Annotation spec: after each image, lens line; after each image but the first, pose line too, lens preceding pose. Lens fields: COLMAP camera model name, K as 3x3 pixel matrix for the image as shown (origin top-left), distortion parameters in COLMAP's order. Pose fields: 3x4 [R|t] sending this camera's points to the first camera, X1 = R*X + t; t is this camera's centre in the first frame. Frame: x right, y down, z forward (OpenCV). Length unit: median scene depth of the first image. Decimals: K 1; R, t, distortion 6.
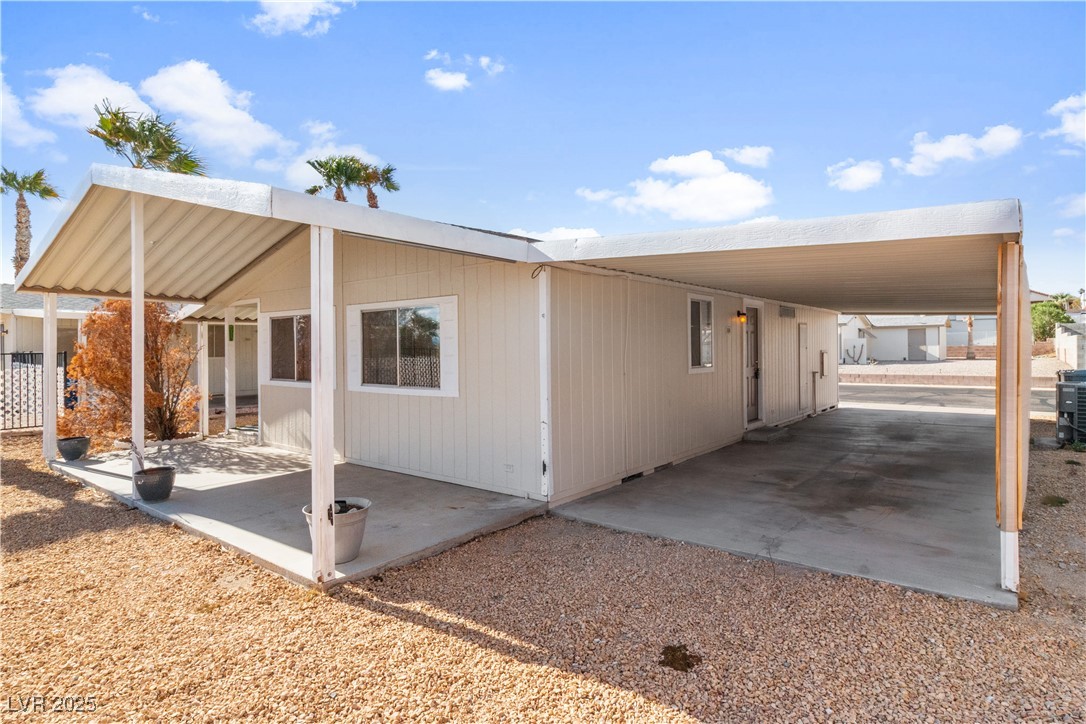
lens RADIAL K [[591.7, 0, 546.1], [0, 591.7, 347.9], [0, 0, 1]] dist [0.001374, -0.000223]
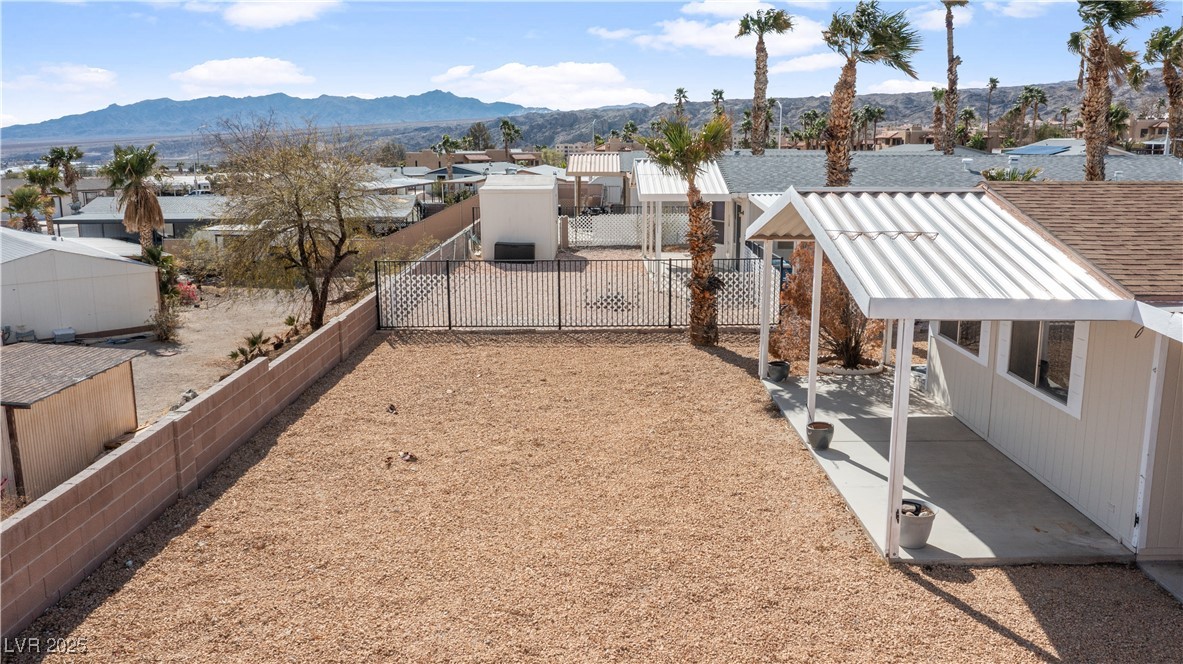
lens RADIAL K [[936.4, 0, 591.5], [0, 936.4, 332.0], [0, 0, 1]] dist [-0.016836, 0.008017]
pose [[0.621797, 0.162534, -0.766127, 0.684448], [-0.002472, 0.978631, 0.205611, -0.506035], [0.783175, -0.125955, 0.608911, -0.740638]]
